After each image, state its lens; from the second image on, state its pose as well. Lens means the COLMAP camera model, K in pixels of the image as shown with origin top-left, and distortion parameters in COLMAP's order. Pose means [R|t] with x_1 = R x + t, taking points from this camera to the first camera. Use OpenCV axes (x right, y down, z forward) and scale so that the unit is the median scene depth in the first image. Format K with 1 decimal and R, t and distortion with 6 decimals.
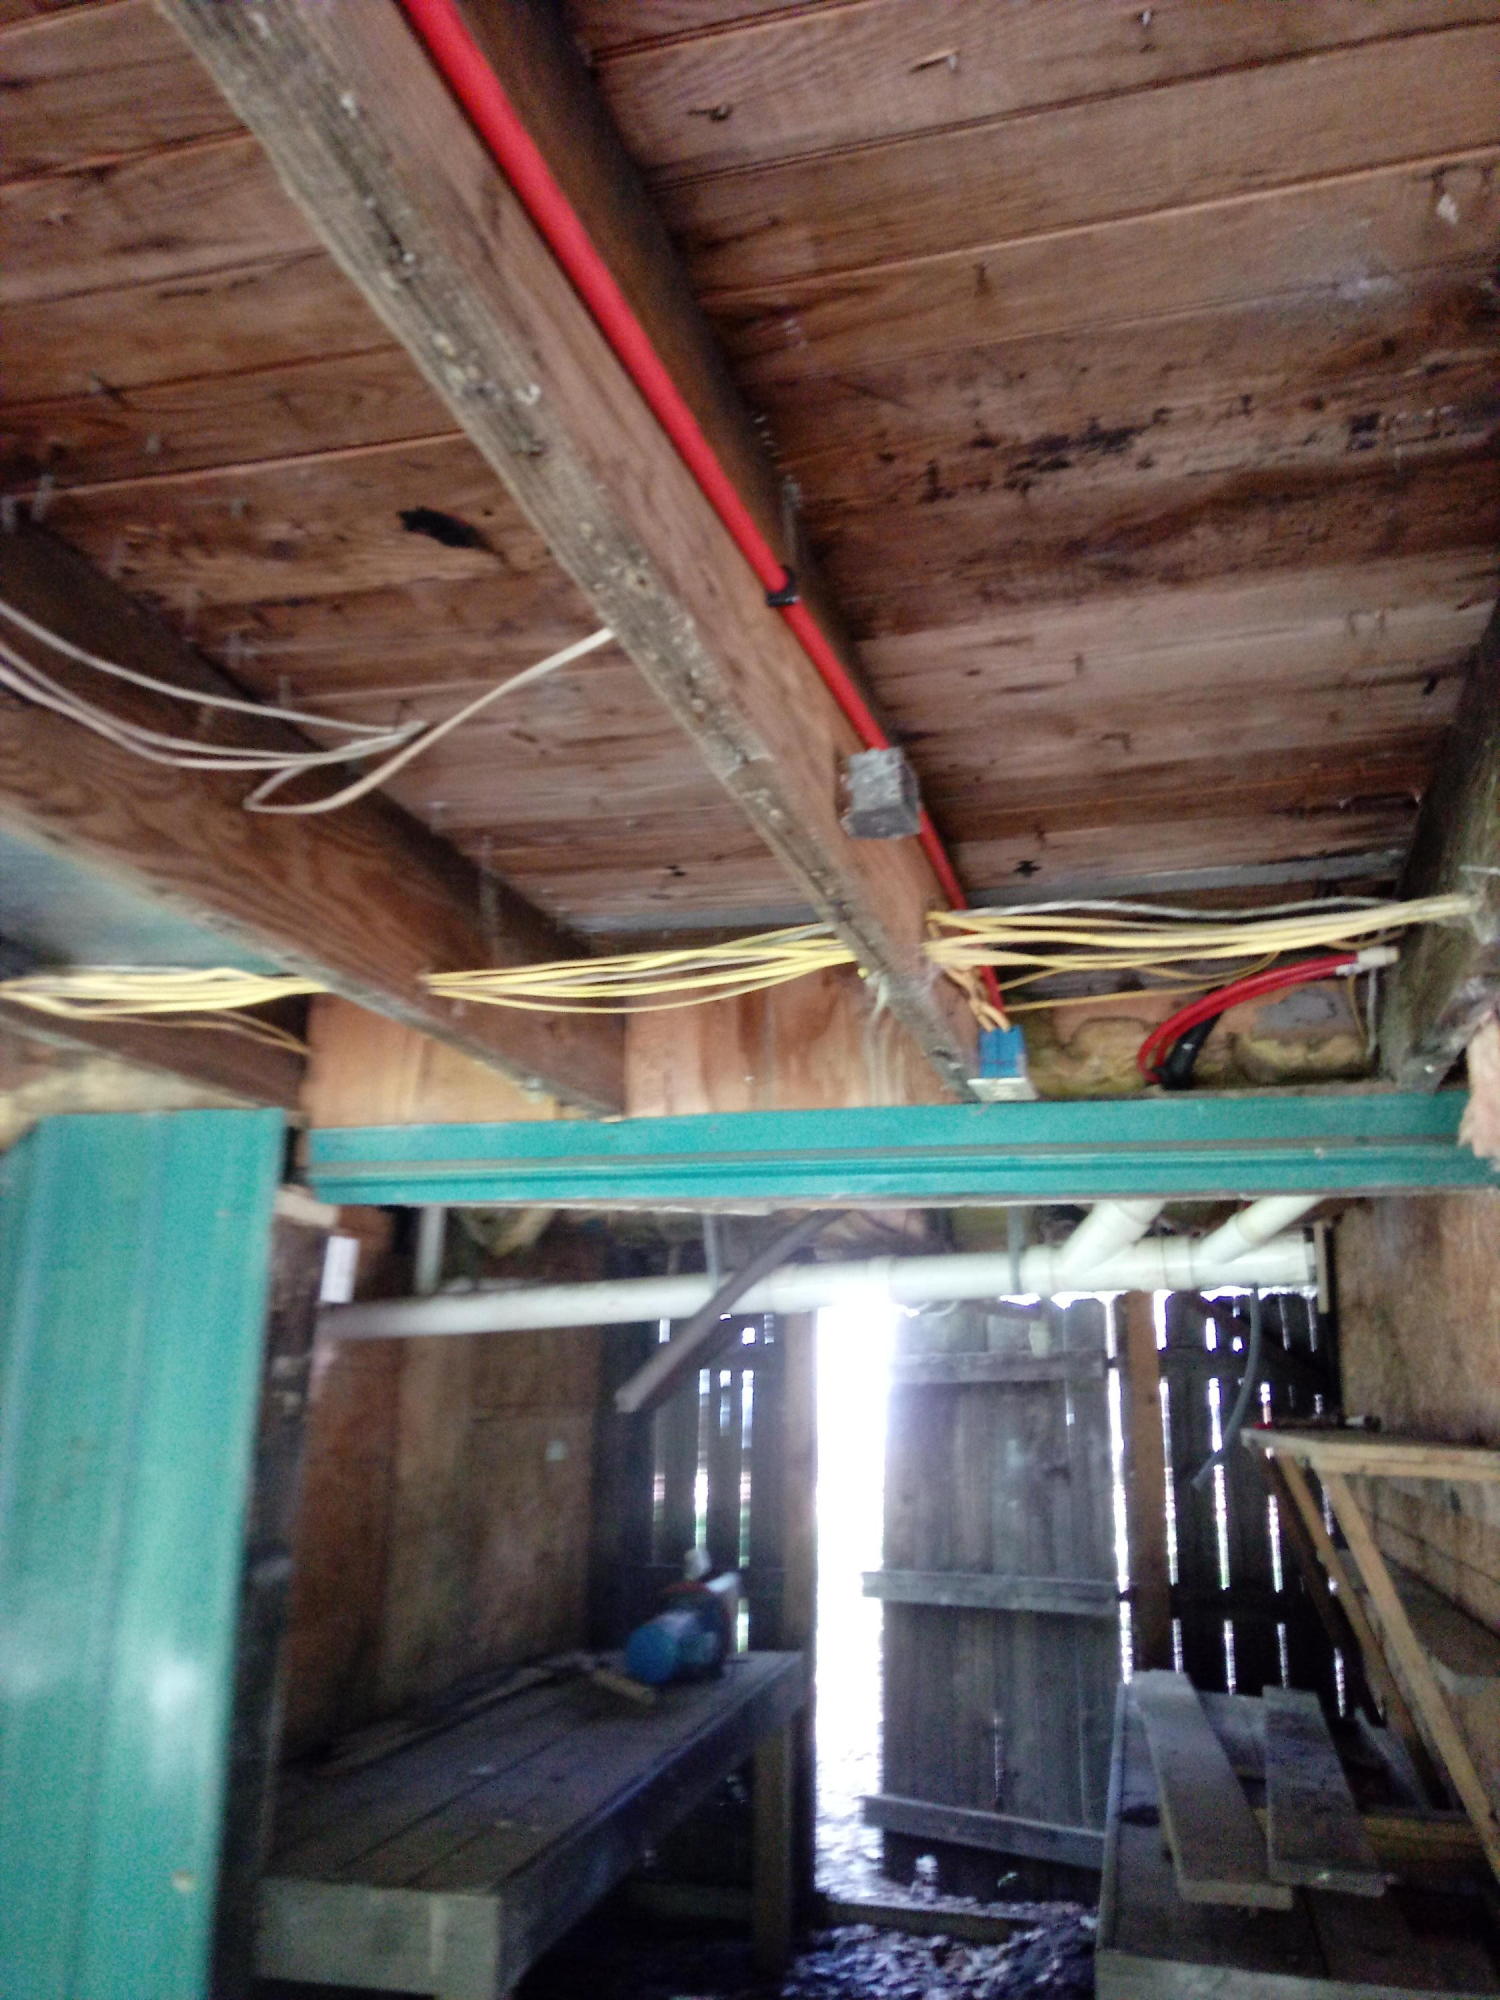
lens RADIAL K [[1569.3, 0, 720.0], [0, 1569.3, 987.9], [0, 0, 1]] dist [0.050982, -0.038121]
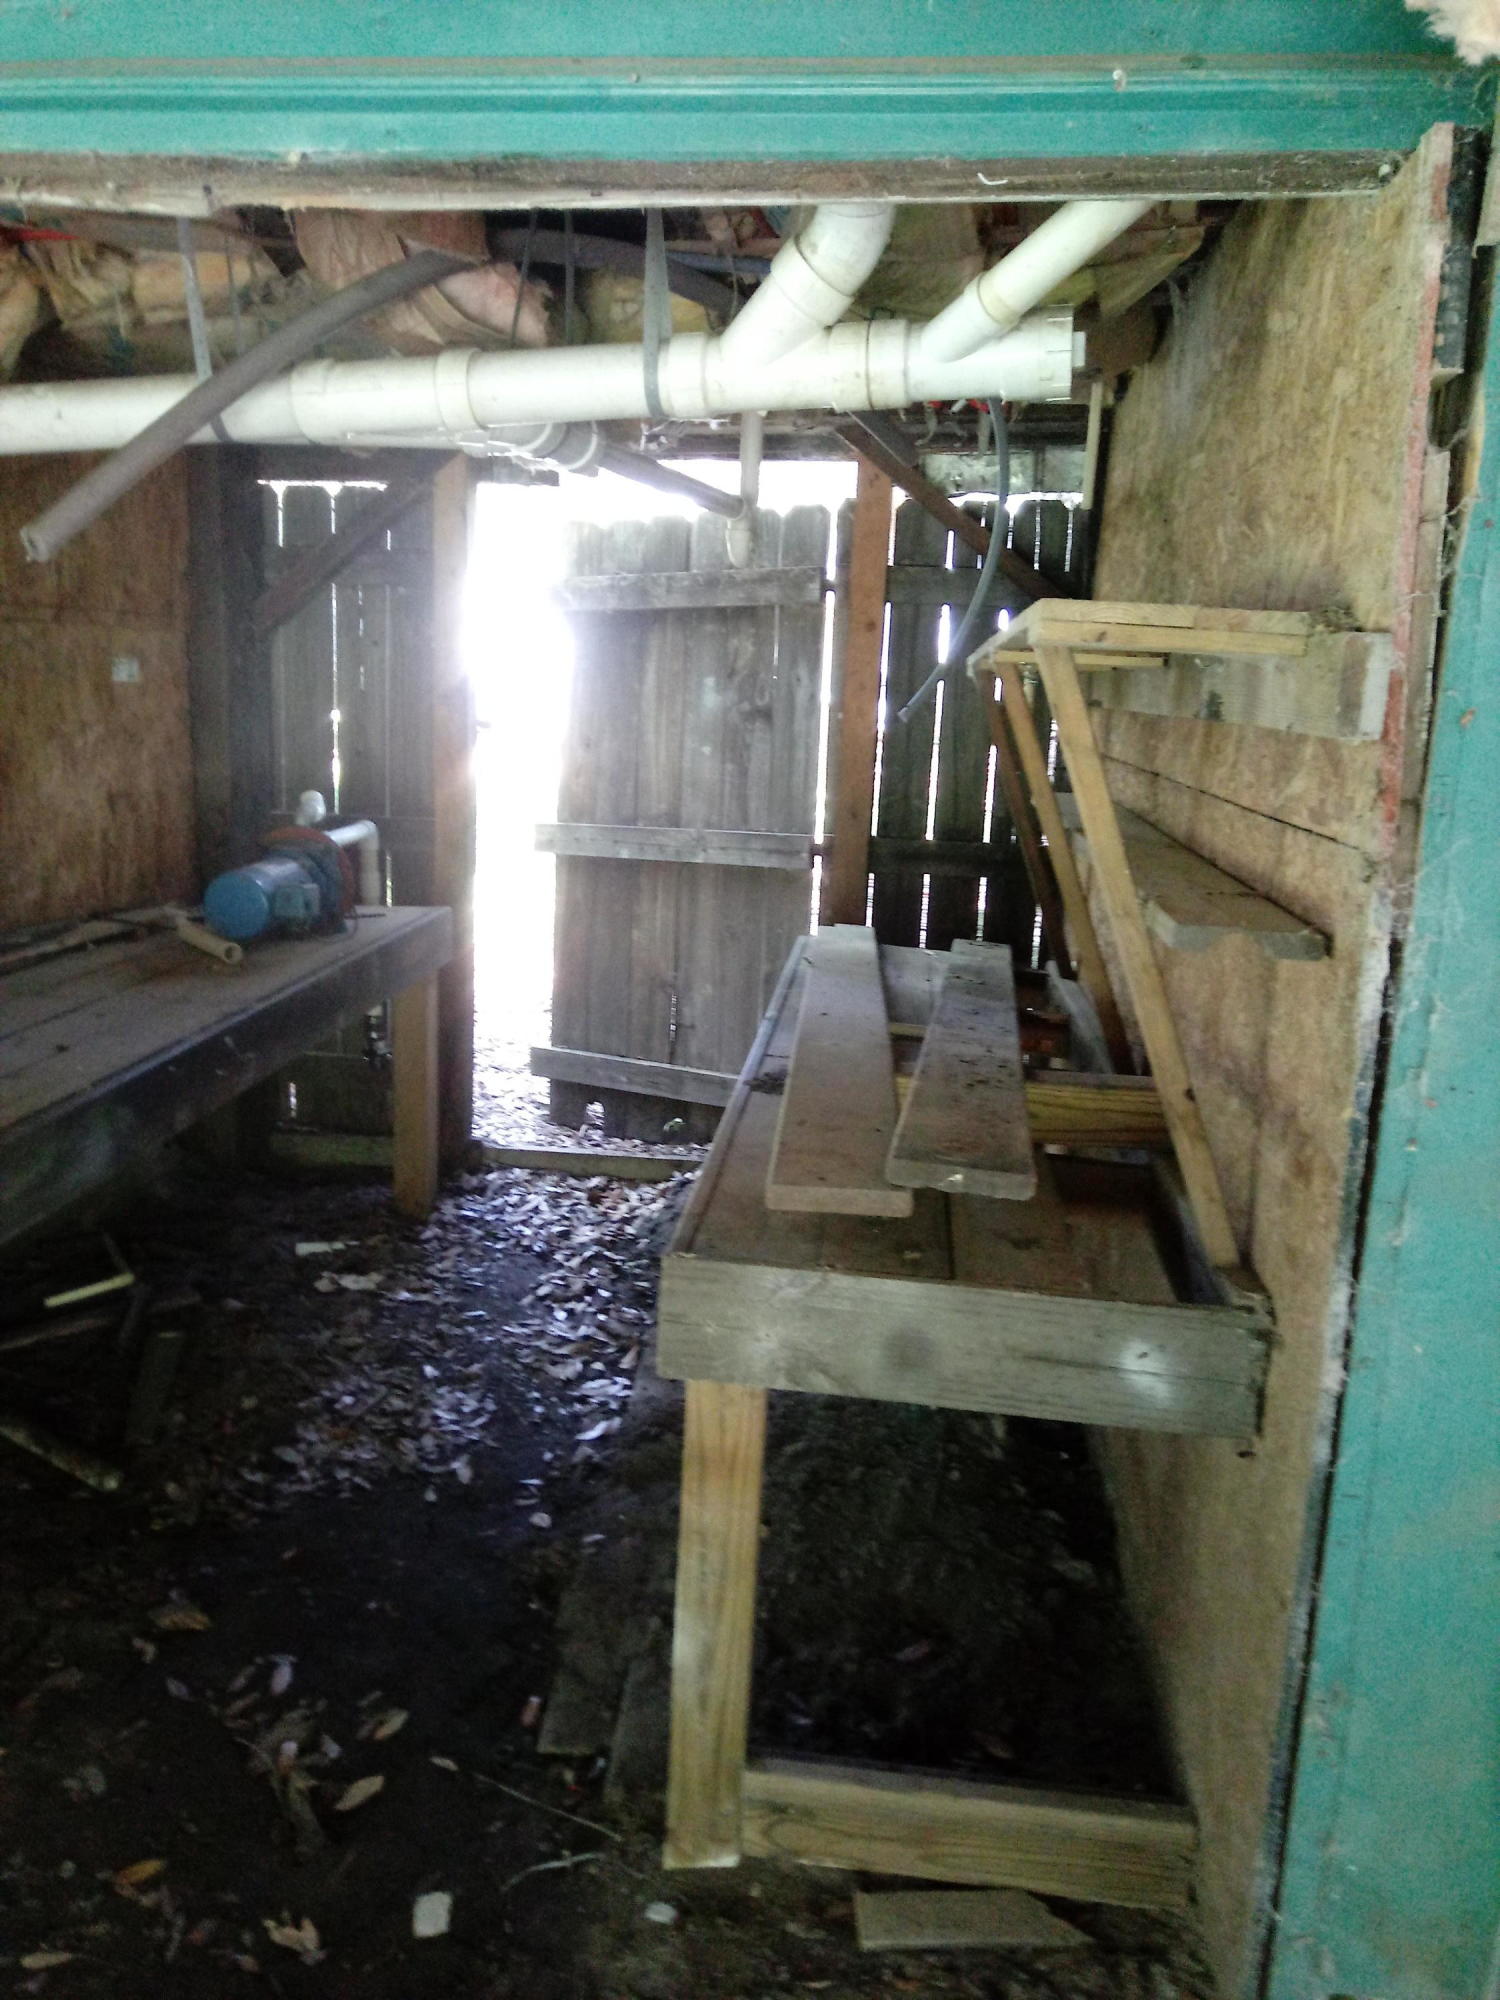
lens RADIAL K [[1526.4, 0, 743.4], [0, 1526.4, 993.1], [0, 0, 1]] dist [0.005502, -0.003786]
pose [[0.989378, -0.004056, 0.145310, 0.092939], [-0.059359, 0.901200, 0.429318, 0.097169], [-0.132695, -0.433384, 0.891387, 0.219844]]
